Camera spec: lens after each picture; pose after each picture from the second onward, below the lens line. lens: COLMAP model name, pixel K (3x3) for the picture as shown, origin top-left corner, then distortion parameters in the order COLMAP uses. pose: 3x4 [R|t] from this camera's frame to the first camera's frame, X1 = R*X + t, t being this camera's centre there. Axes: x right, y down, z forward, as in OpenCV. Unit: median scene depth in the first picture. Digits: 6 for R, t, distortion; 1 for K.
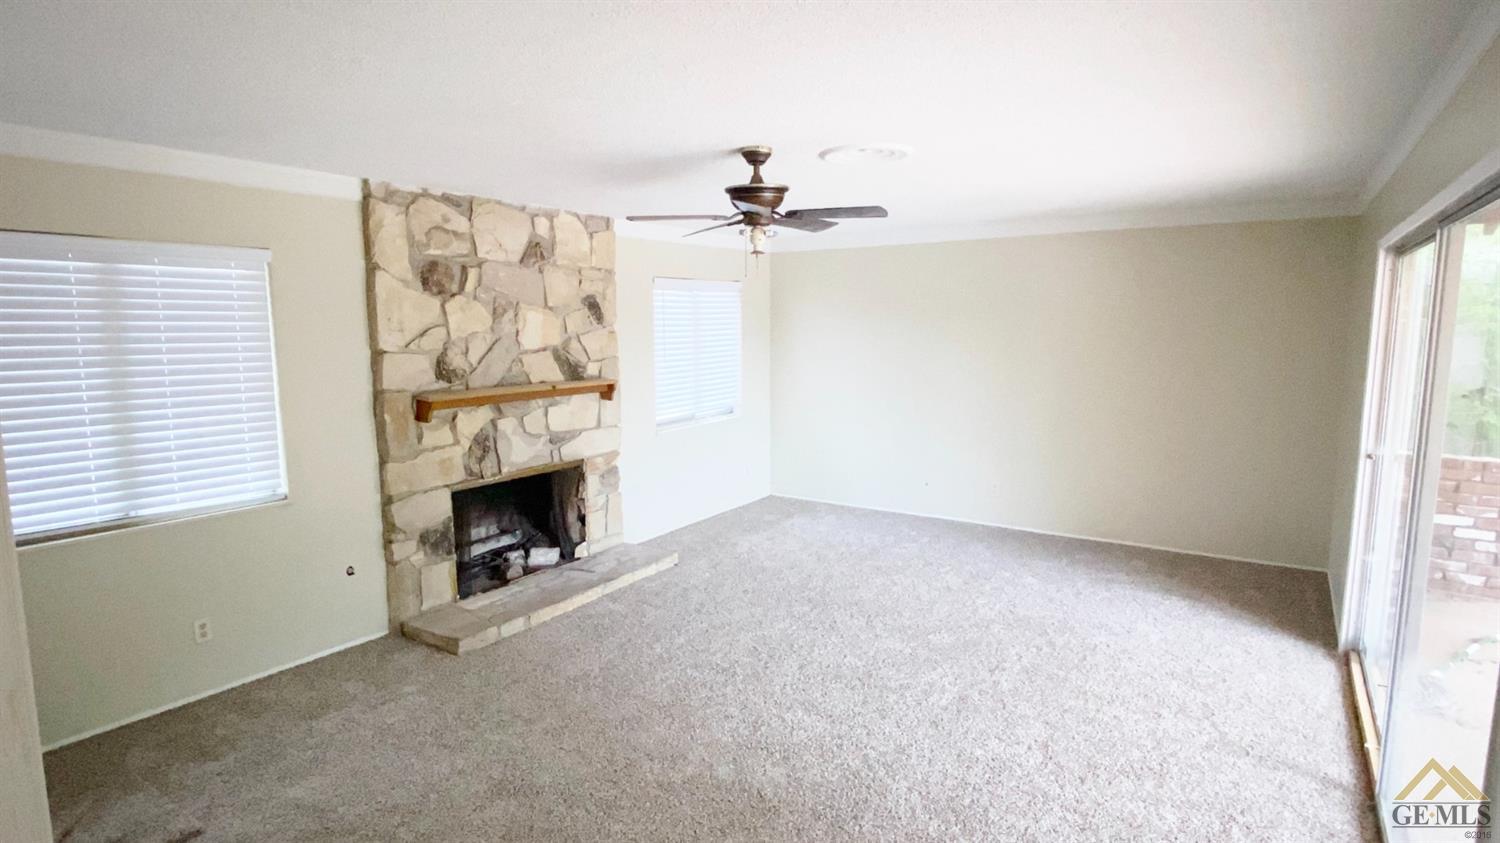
lens RADIAL K [[803.9, 0, 750.0], [0, 803.9, 421.5], [0, 0, 1]] dist [0.095516, -0.000374]
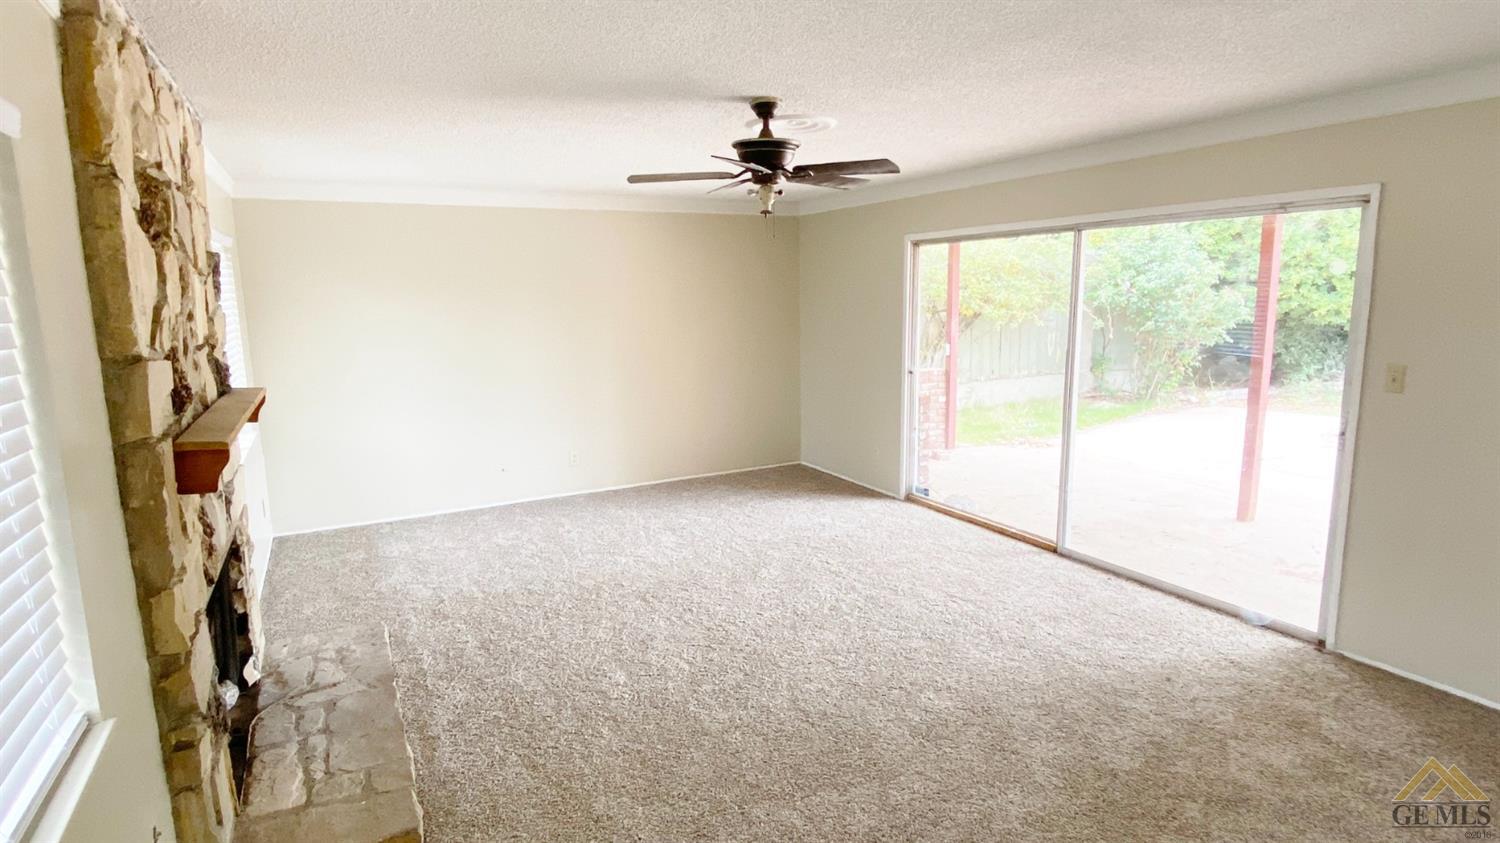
lens RADIAL K [[803.9, 0, 750.0], [0, 803.9, 421.5], [0, 0, 1]] dist [0.095516, -0.000374]
pose [[0.494156, -0.151156, 0.856132, -0.632088], [0.130847, 0.986483, 0.098646, -0.047656], [-0.859470, 0.063275, 0.507255, 0.409512]]
